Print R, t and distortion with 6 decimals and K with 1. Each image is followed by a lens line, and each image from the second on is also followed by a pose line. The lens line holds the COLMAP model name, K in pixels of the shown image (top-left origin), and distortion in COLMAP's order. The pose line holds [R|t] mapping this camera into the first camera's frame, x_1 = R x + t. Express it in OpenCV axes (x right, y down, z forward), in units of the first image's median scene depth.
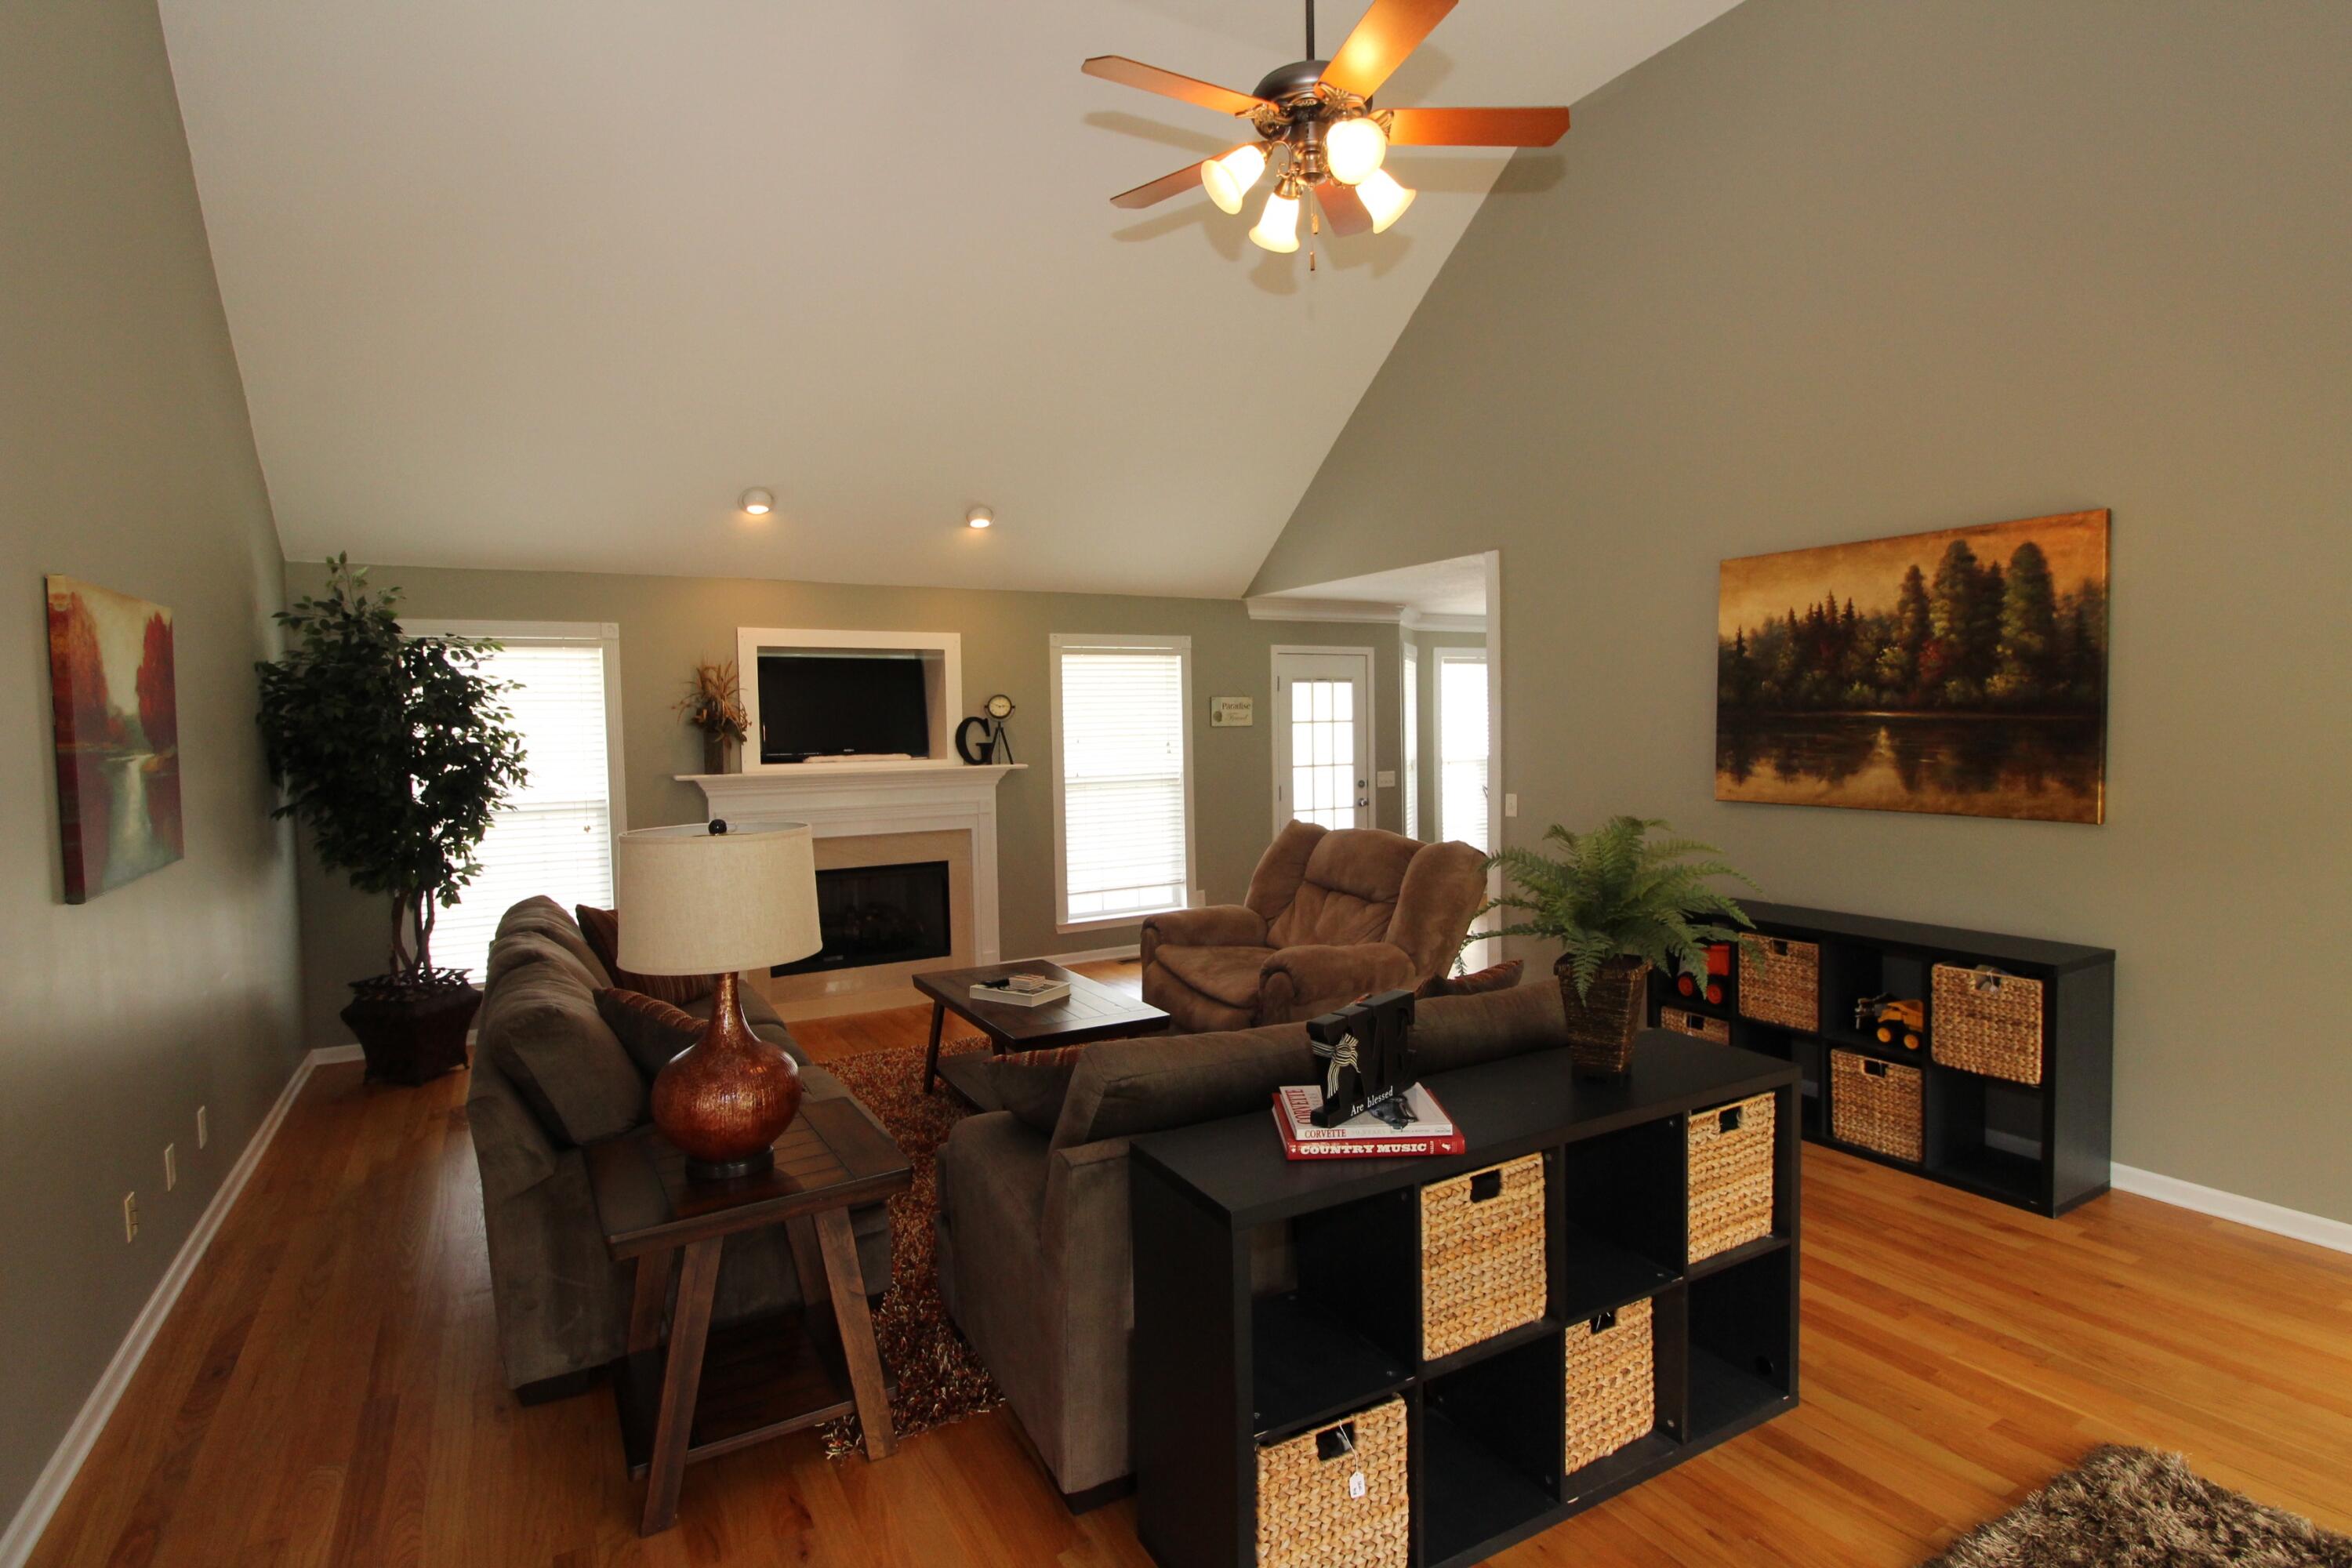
lens RADIAL K [[1162.9, 0, 1189.0], [0, 1162.9, 777.8], [0, 0, 1]] dist [0.001861, -0.013564]
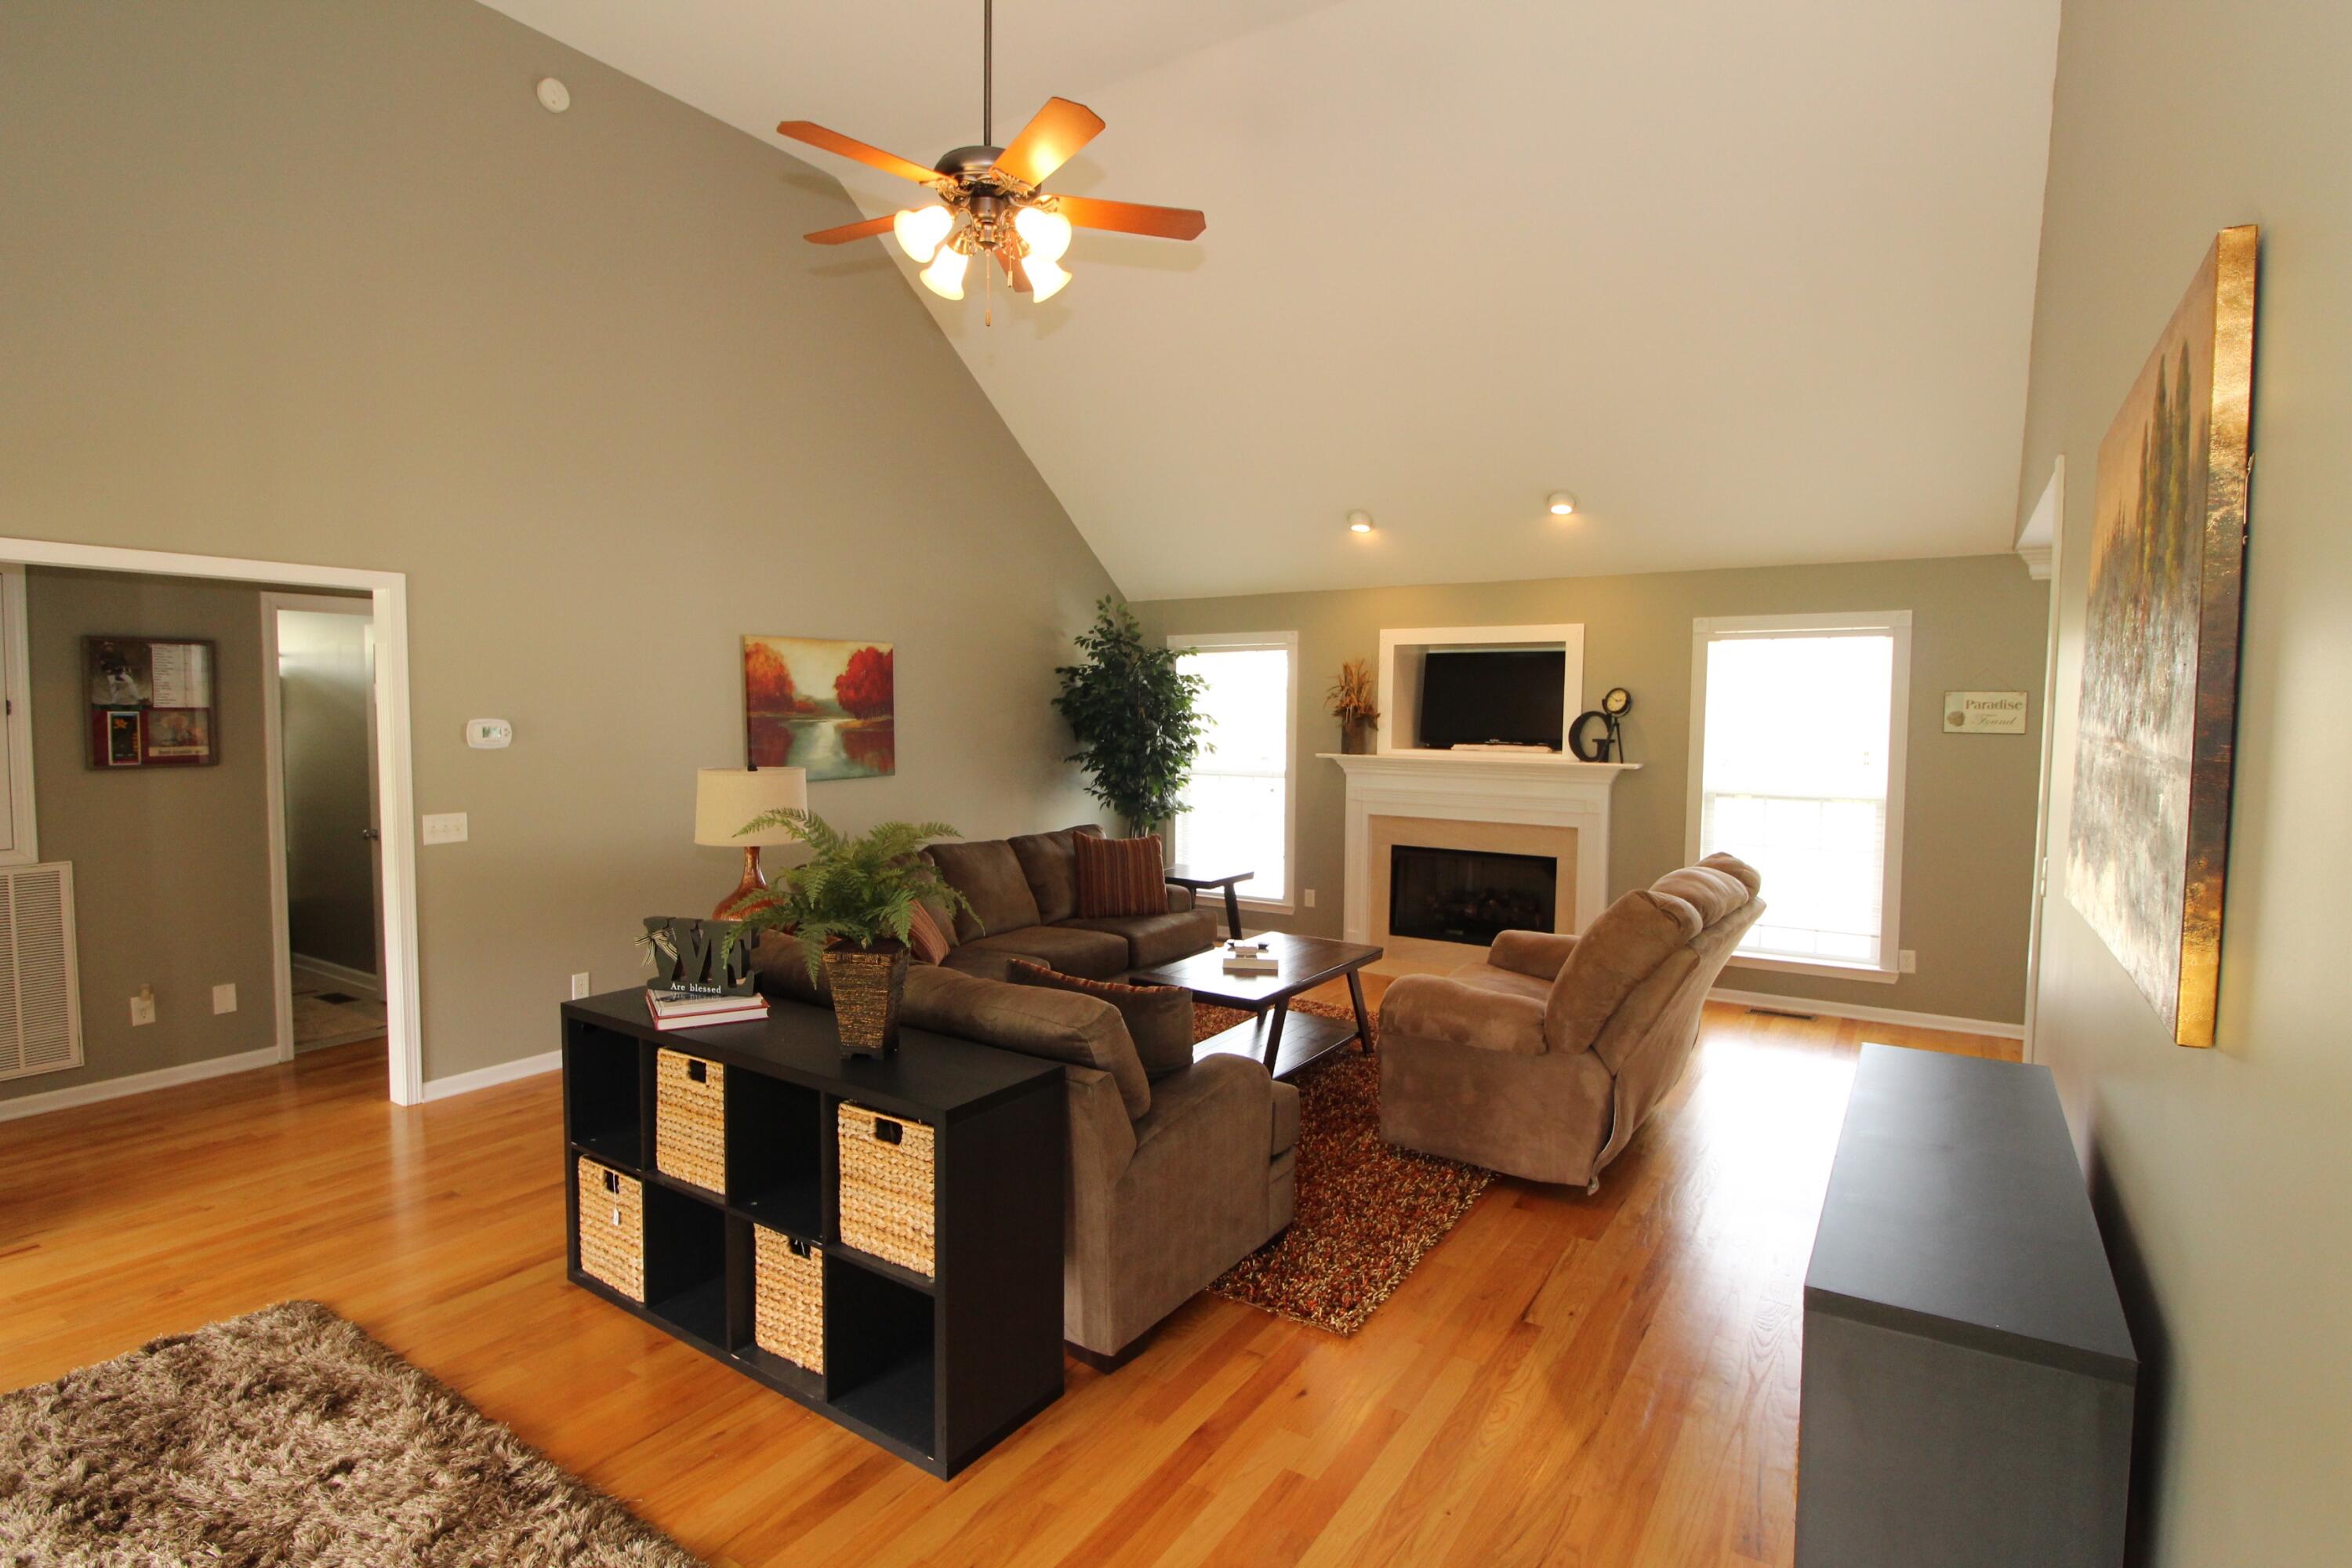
lens RADIAL K [[1162.9, 0, 1189.0], [0, 1162.9, 777.8], [0, 0, 1]] dist [0.001861, -0.013564]
pose [[0.443869, 0.072454, -0.893158, 0.557315], [-0.062977, 0.996784, 0.049563, -0.026258], [0.893876, 0.034249, 0.447004, 0.303176]]
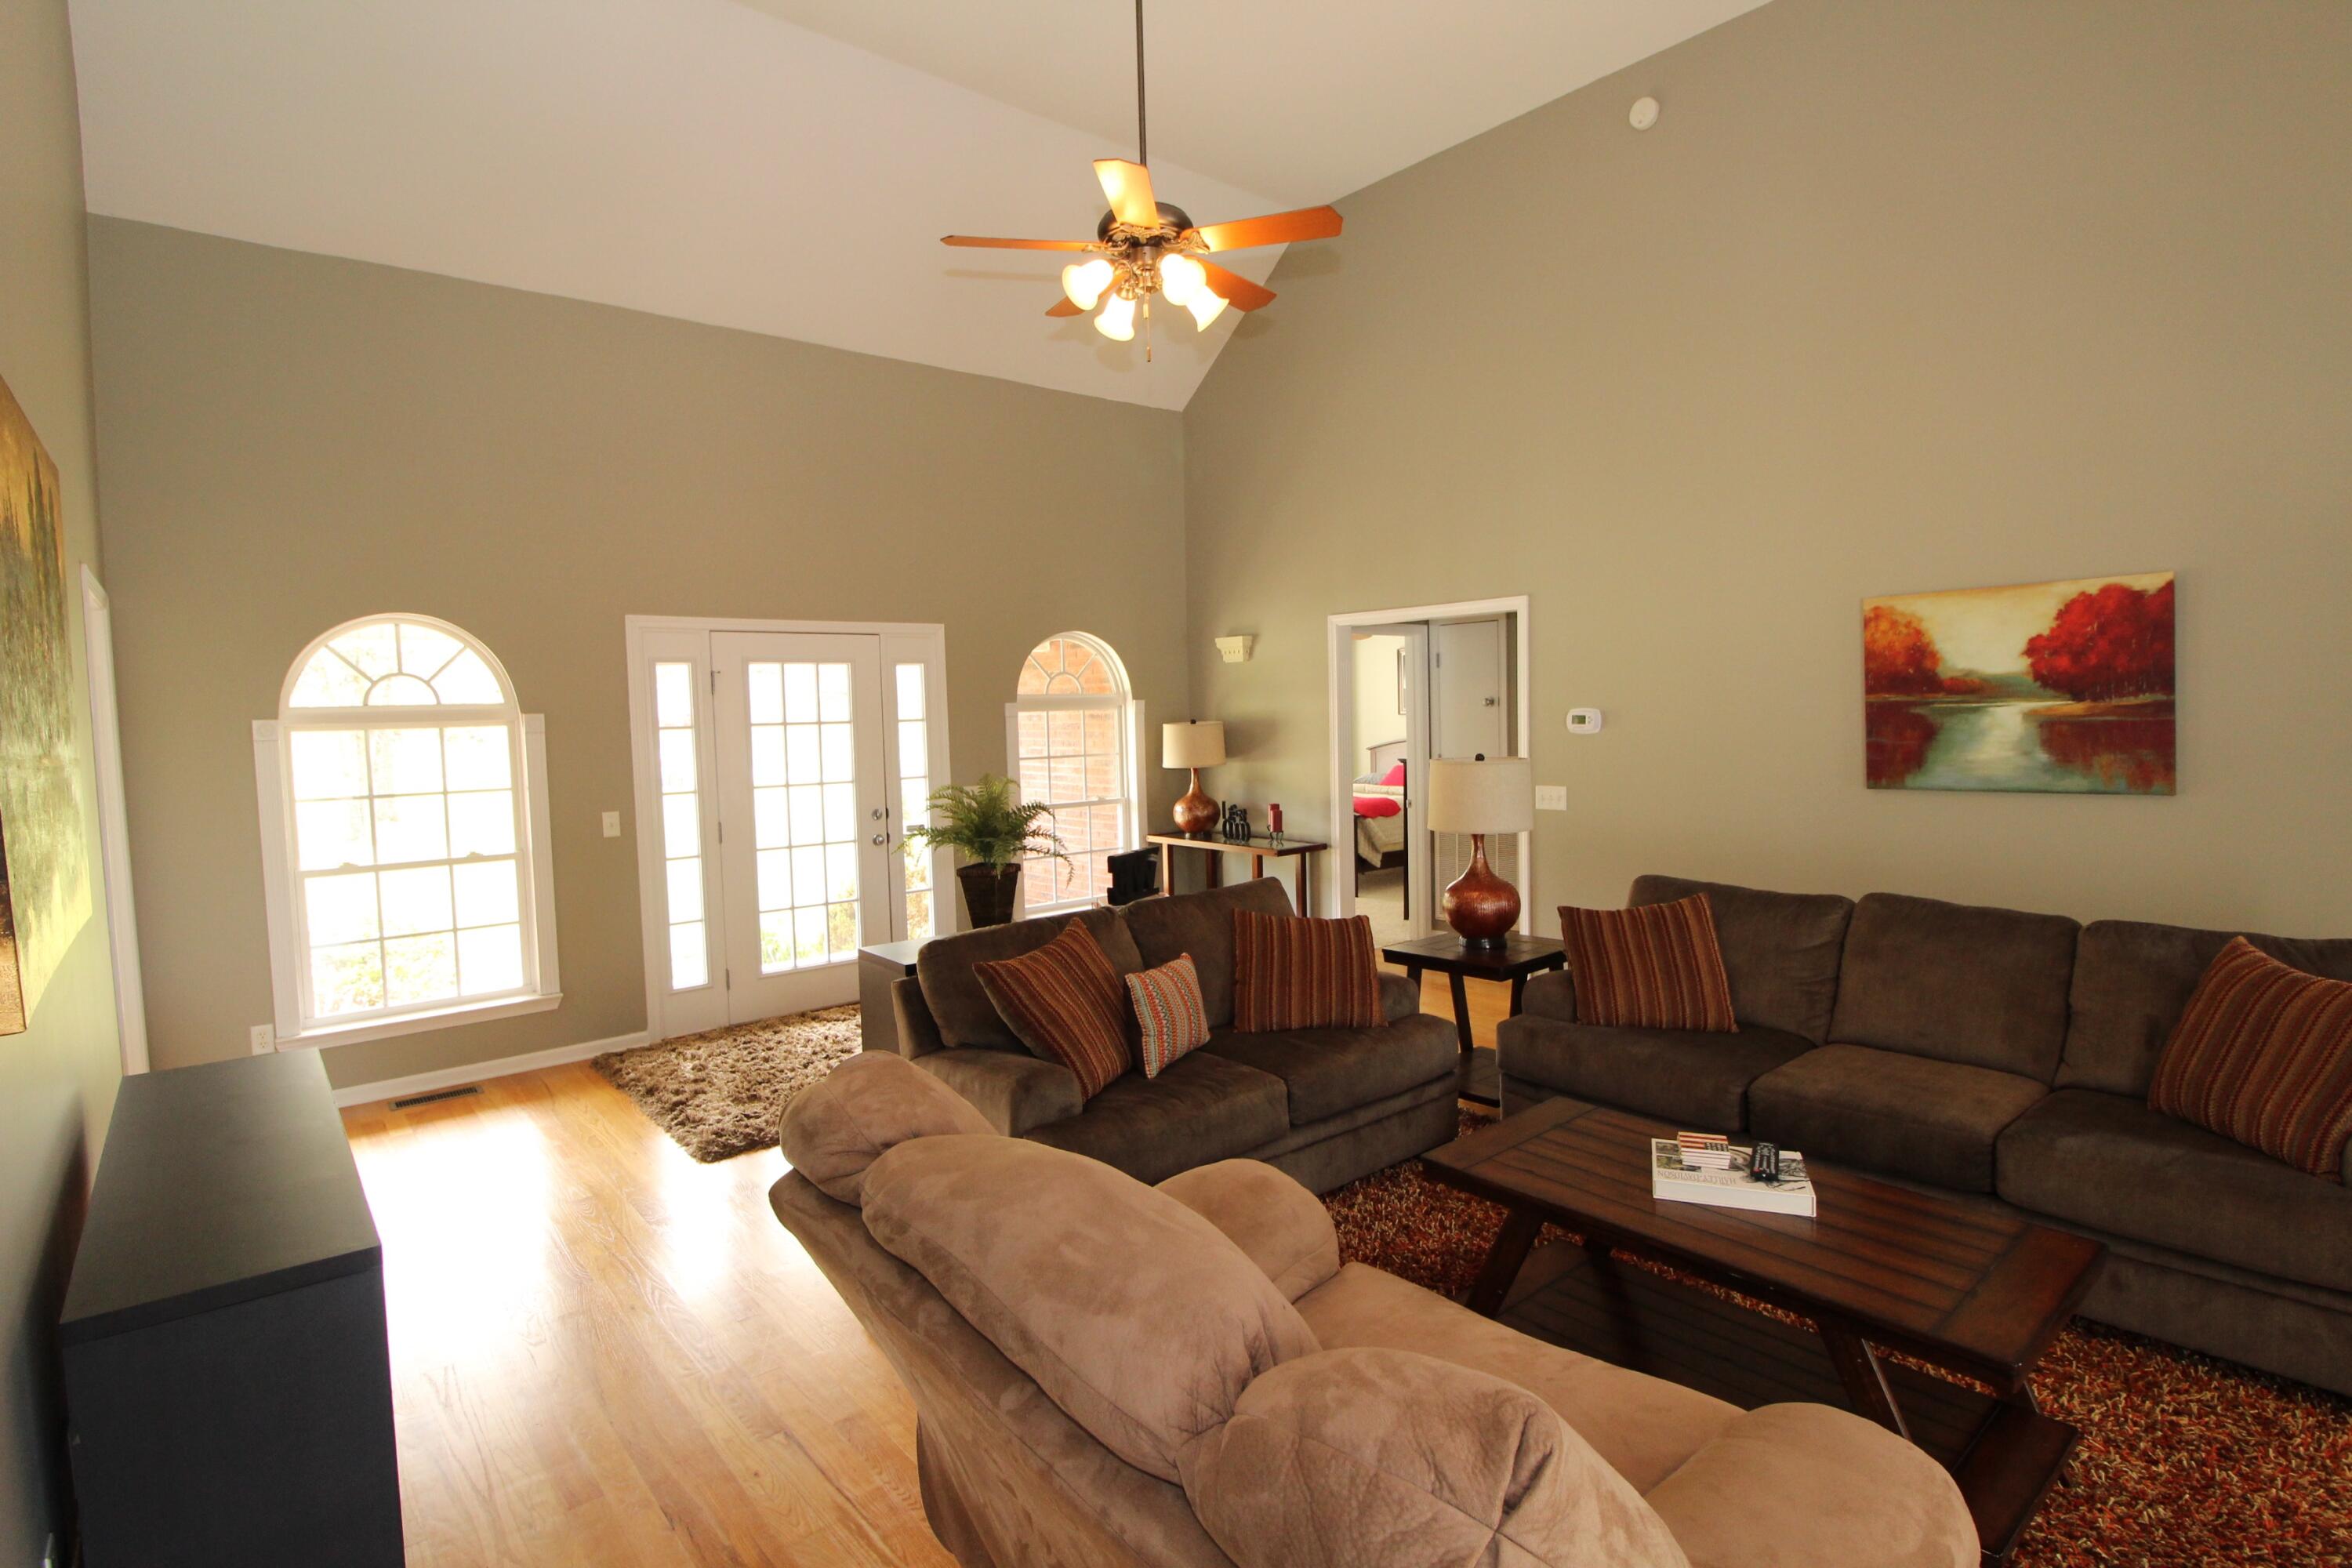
lens RADIAL K [[1162.9, 0, 1189.0], [0, 1162.9, 777.8], [0, 0, 1]] dist [0.001861, -0.013564]
pose [[-0.985857, 0.052262, -0.159231, 0.129715], [0.033746, 0.992577, 0.116843, -0.057414], [0.164155, 0.109817, -0.980303, 1.023615]]
